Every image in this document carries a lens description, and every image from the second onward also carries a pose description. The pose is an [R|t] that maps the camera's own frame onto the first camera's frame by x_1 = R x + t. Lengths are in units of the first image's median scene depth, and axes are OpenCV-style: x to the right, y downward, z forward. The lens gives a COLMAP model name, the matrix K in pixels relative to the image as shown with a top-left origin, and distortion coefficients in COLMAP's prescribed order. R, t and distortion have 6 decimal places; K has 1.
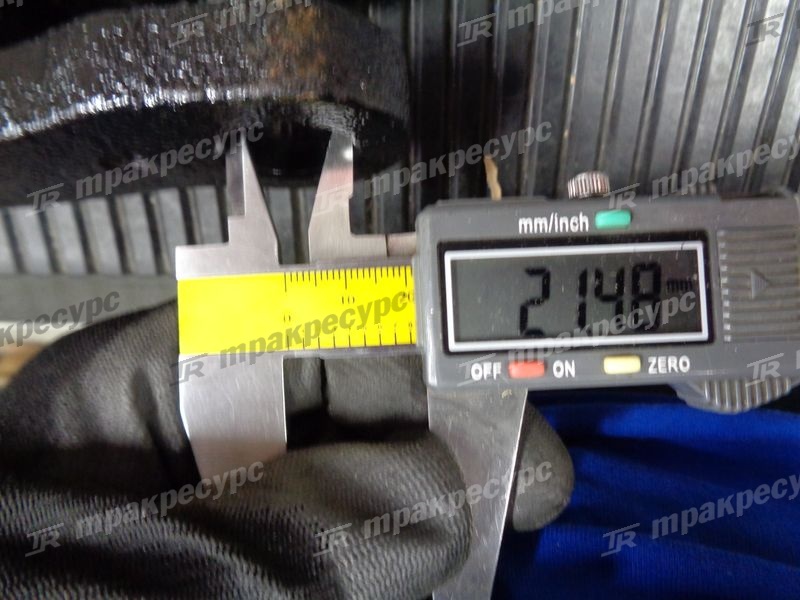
lens RADIAL K [[671.5, 0, 400.0], [0, 671.5, 300.0], [0, 0, 1]] dist [0.005471, 0.000361]
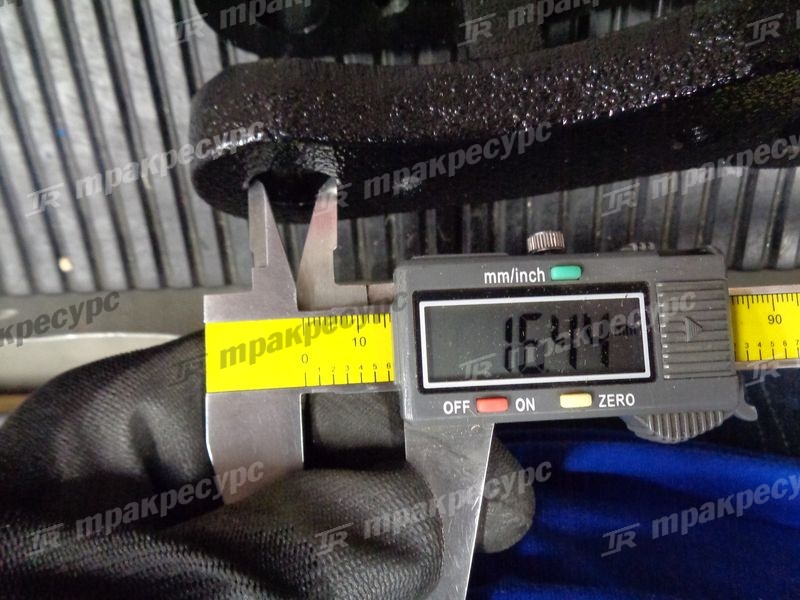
lens RADIAL K [[737.9, 0, 401.1], [0, 737.9, 285.8], [0, 0, 1]] dist [0.011177, 0.008031]
pose [[0.999376, 0.000579, 0.035305, -0.008292], [0.001888, 0.997558, -0.069816, -0.010005], [-0.035259, 0.069839, 0.996935, -0.244214]]
